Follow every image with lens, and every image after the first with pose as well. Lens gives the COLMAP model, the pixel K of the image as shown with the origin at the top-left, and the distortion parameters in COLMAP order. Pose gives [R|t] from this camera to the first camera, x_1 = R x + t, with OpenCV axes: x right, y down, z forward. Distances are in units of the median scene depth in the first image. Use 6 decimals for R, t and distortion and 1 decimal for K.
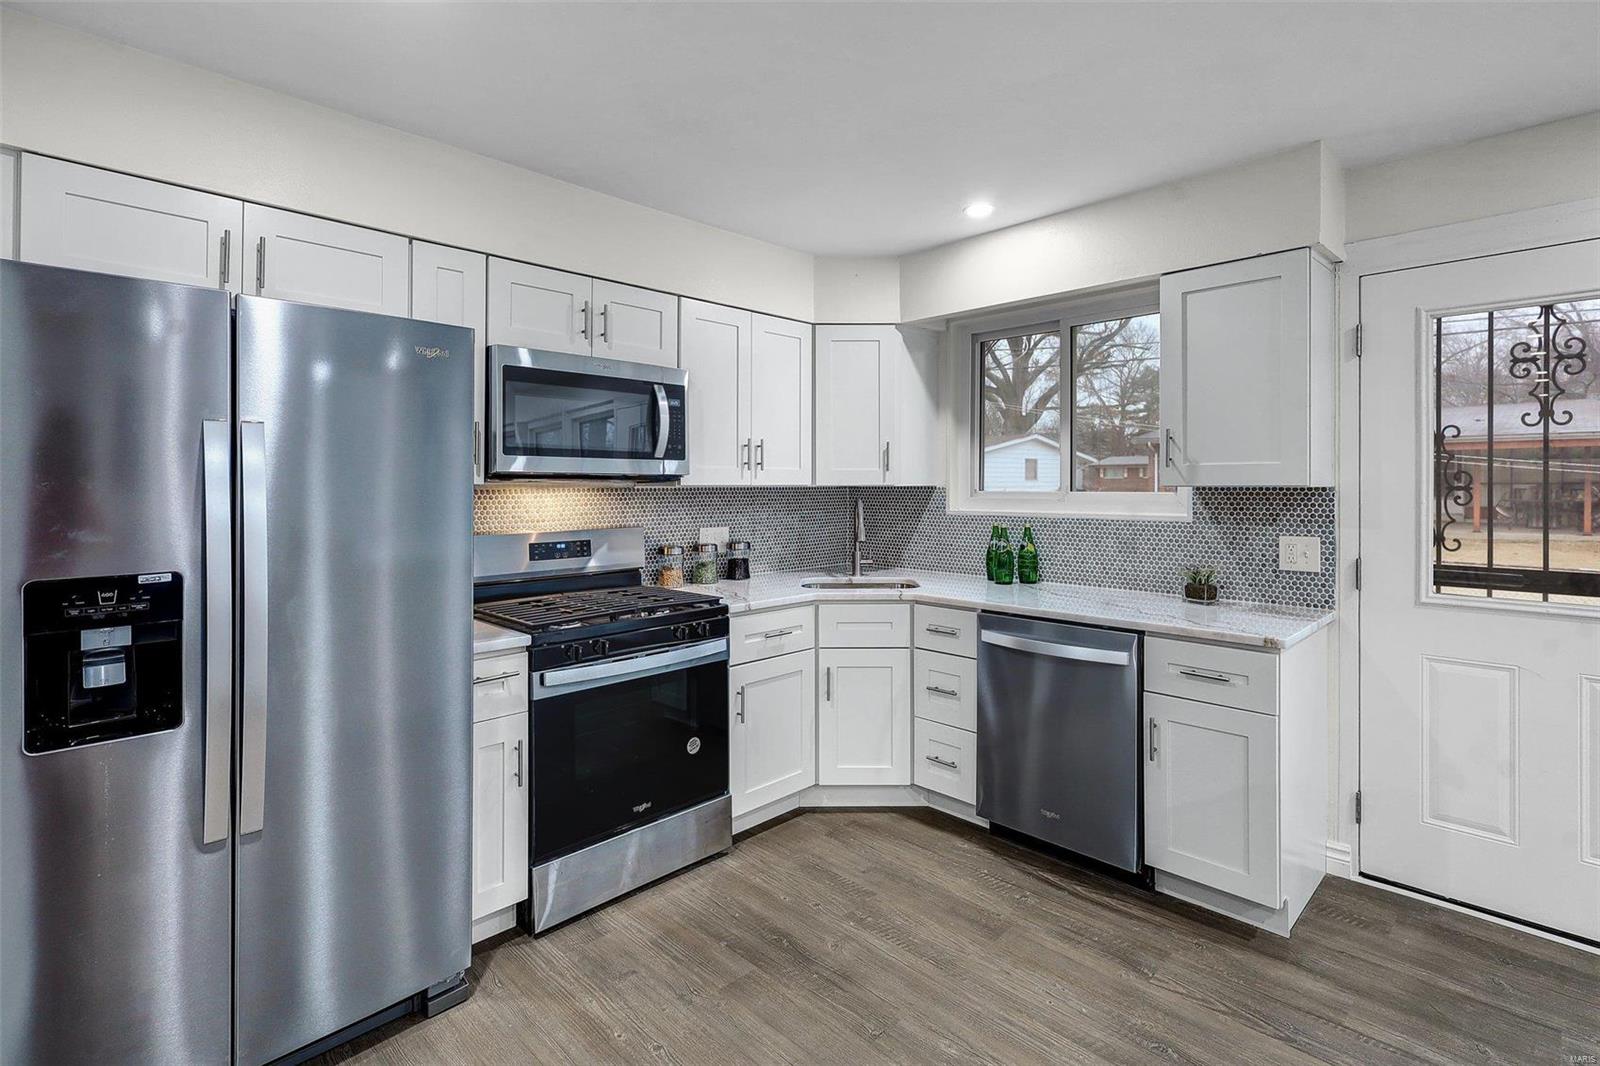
lens RADIAL K [[755.2, 0, 803.7], [0, 755.2, 489.7], [0, 0, 1]] dist [-0.002951, 0.003504]
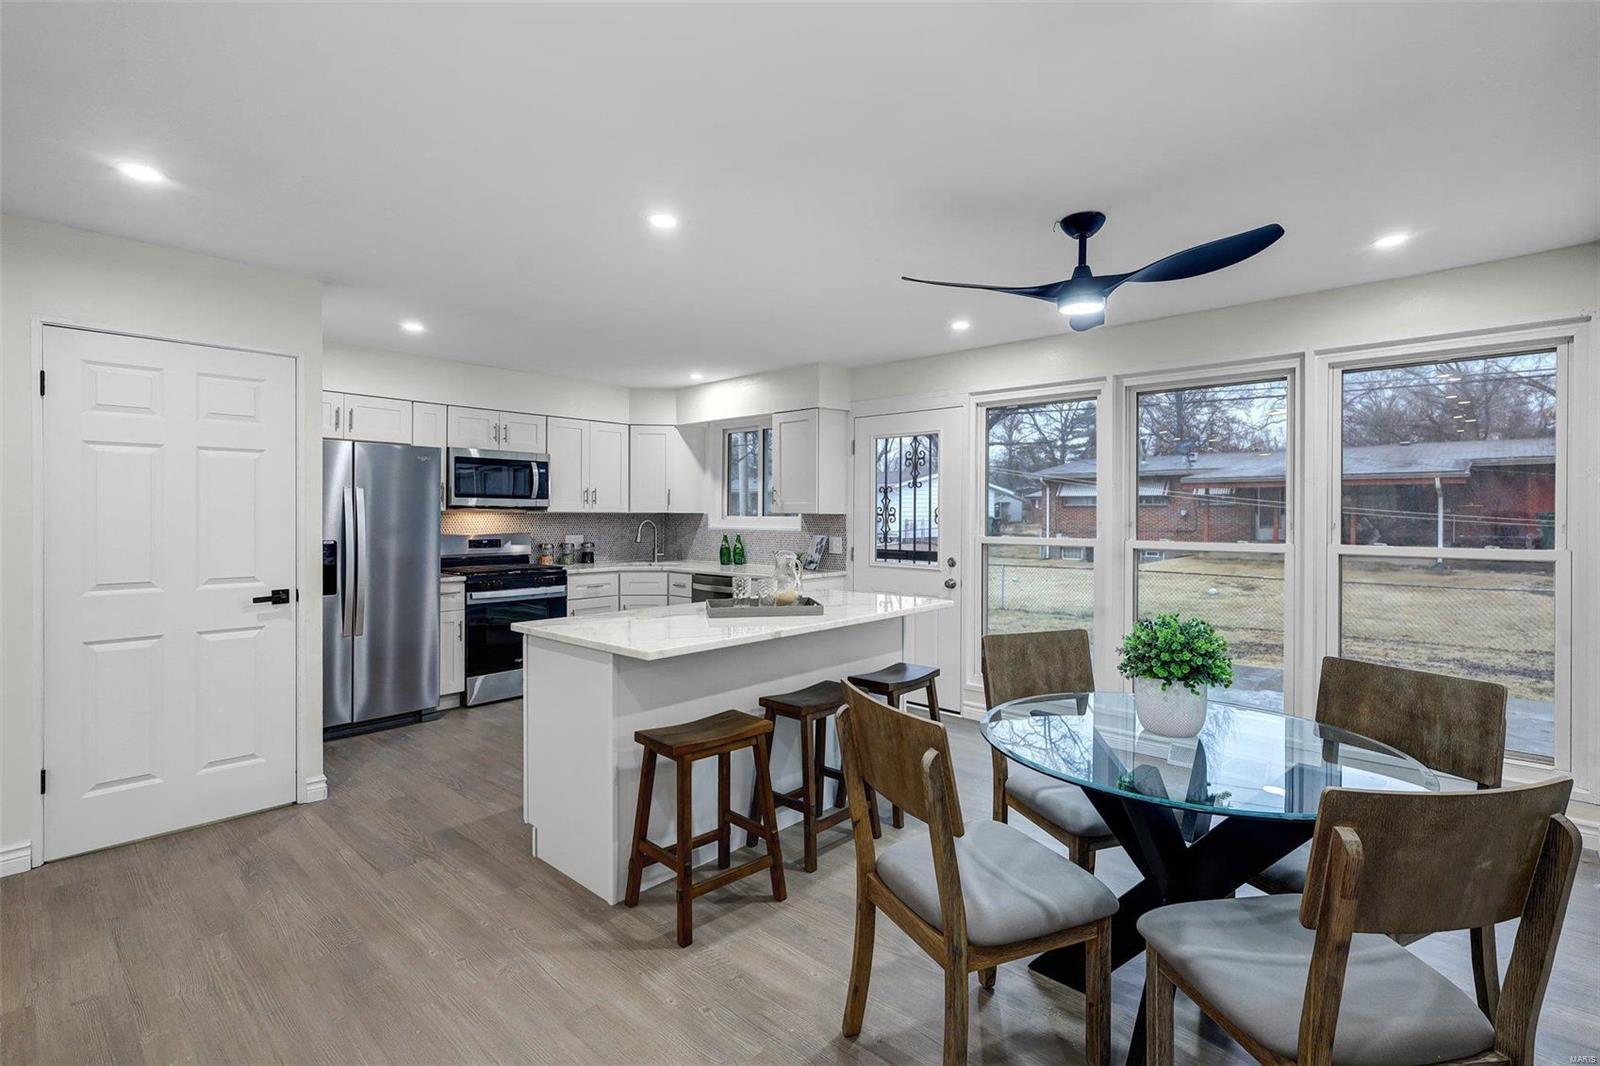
lens RADIAL K [[734.3, 0, 797.2], [0, 734.3, 522.4], [0, 0, 1]] dist [-0.000466, 0.000050]
pose [[0.999202, 0.004027, 0.039729, 0.430314], [-0.004263, 0.999974, 0.005849, 0.007962], [-0.039704, -0.006014, 0.999193, -0.984711]]
